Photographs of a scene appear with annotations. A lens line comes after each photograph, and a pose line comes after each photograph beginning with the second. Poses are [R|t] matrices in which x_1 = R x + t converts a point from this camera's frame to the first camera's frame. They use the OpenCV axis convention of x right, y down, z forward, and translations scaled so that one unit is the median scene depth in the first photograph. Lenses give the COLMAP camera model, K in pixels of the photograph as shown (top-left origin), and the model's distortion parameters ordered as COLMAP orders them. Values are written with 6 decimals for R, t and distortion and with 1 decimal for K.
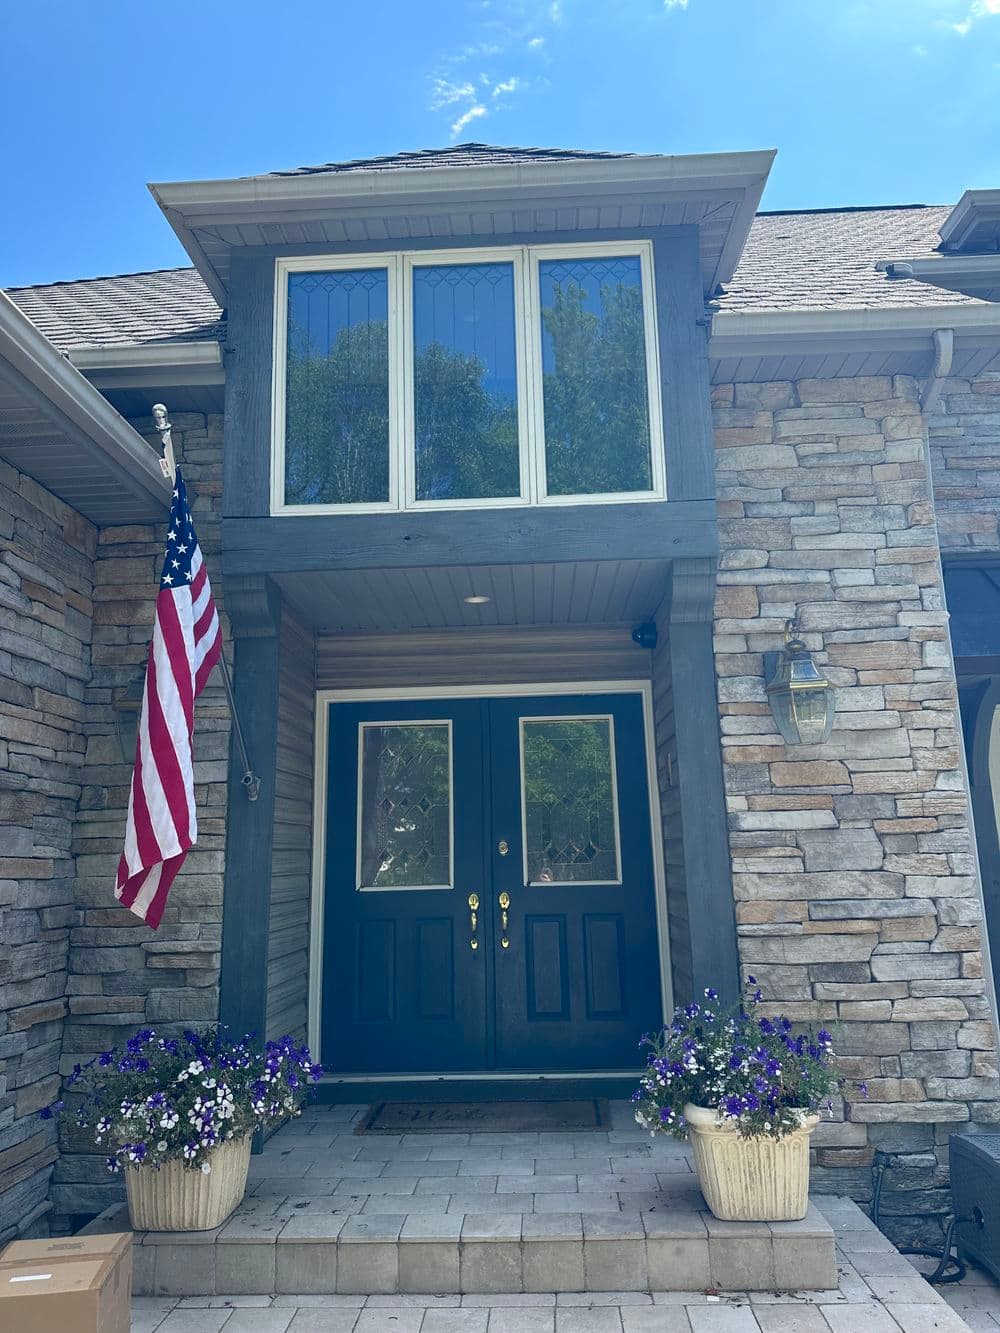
lens RADIAL K [[948.7, 0, 499.9], [0, 948.7, 625.6], [0, 0, 1]] dist [0.086592, -0.113183]
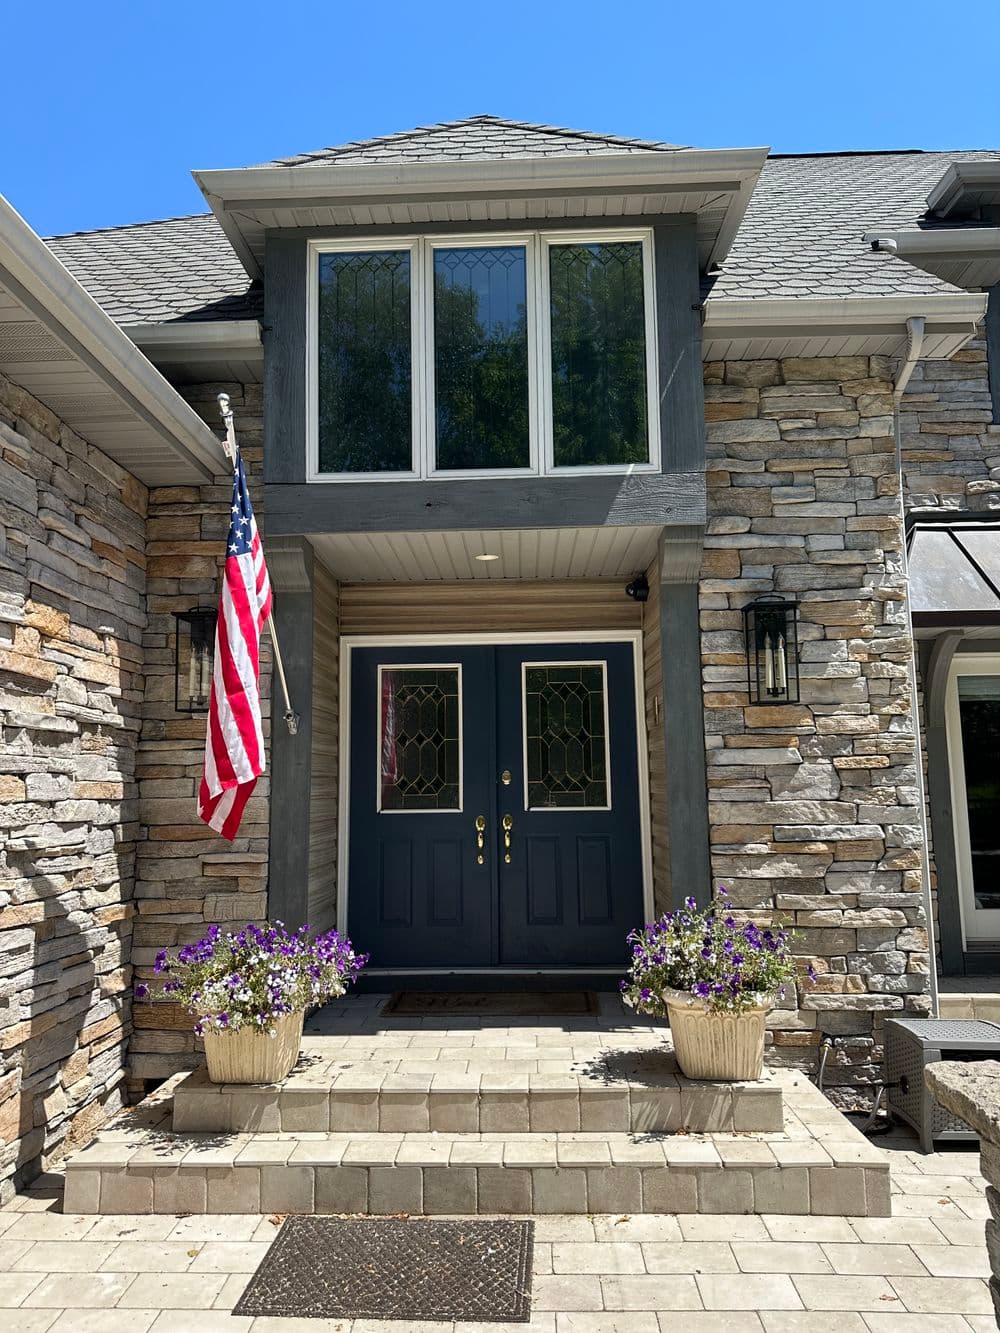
lens RADIAL K [[948.7, 0, 499.9], [0, 948.7, 625.6], [0, 0, 1]] dist [0.086592, -0.113183]
pose [[0.999802, 0.013429, 0.014691, -0.028029], [-0.014450, 0.997316, 0.071773, -0.031017], [-0.013688, -0.071971, 0.997313, -0.125991]]
